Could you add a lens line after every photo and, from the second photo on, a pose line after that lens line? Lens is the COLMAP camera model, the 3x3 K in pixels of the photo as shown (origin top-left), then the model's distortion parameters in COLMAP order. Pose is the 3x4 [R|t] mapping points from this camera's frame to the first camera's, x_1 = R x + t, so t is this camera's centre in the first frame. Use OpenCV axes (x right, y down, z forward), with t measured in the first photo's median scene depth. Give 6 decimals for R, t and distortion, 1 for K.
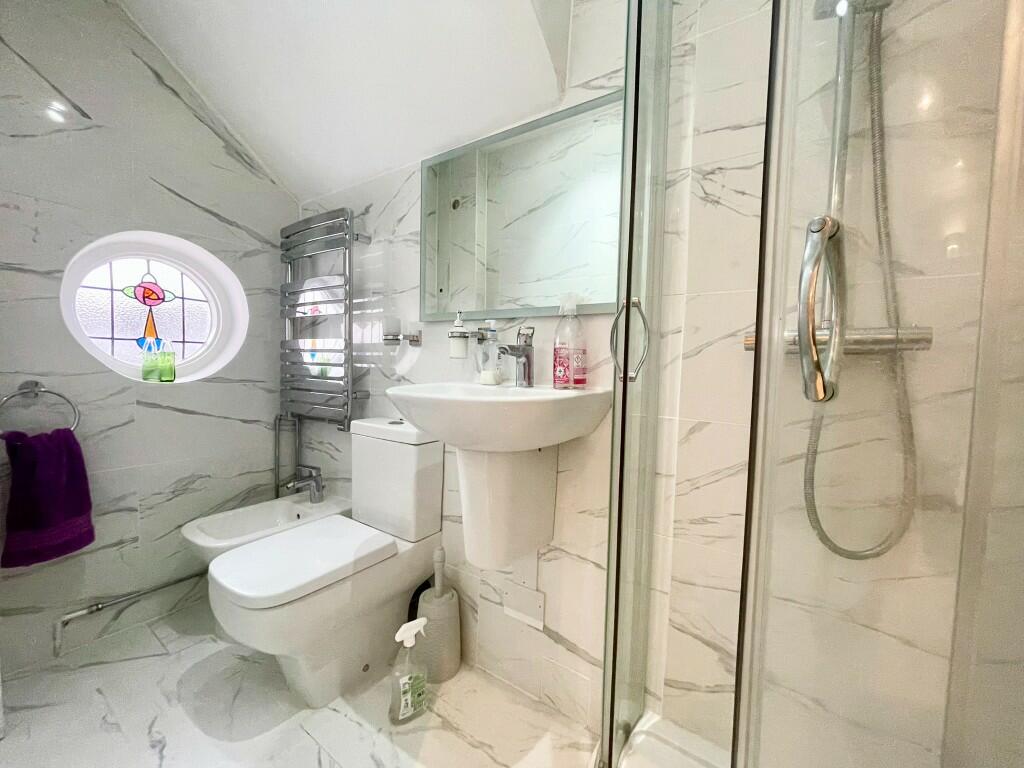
lens RADIAL K [[411.9, 0, 510.5], [0, 411.9, 385.0], [0, 0, 1]] dist [-0.005415, 0.000044]
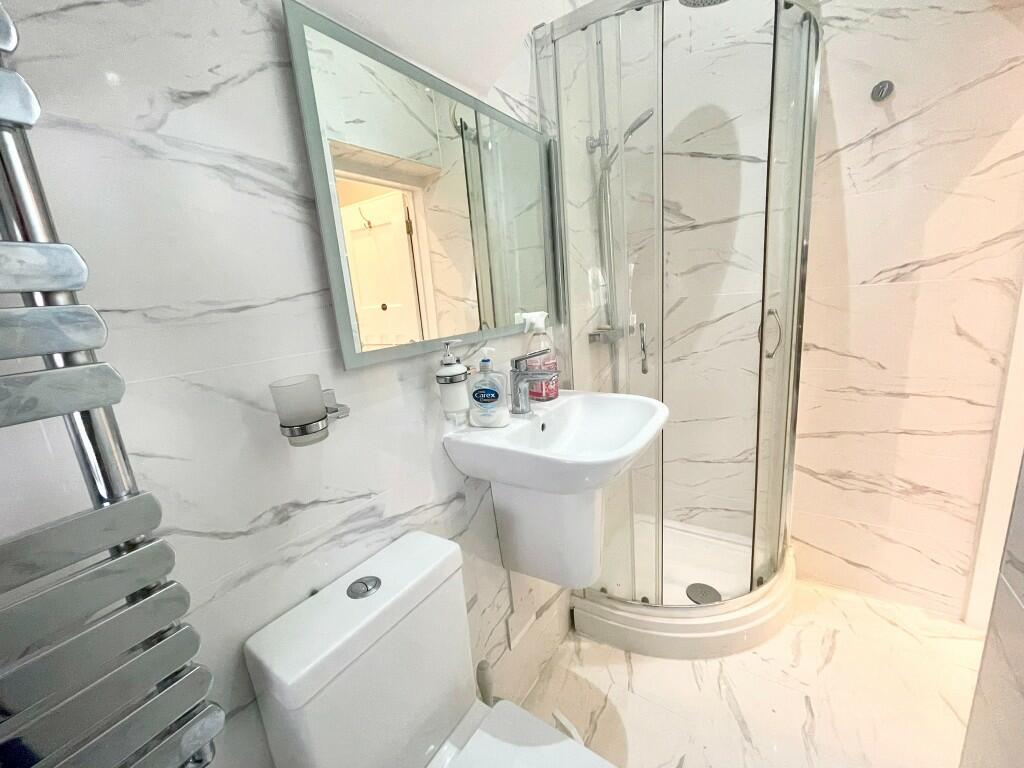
lens RADIAL K [[411.9, 0, 511.1], [0, 411.9, 382.6], [0, 0, 1]] dist [-0.005415, 0.000044]
pose [[-0.003187, -0.234731, 0.972055, -0.882082], [0.132493, 0.963391, 0.233074, -0.286992], [-0.991179, 0.129534, 0.028030, 0.999483]]
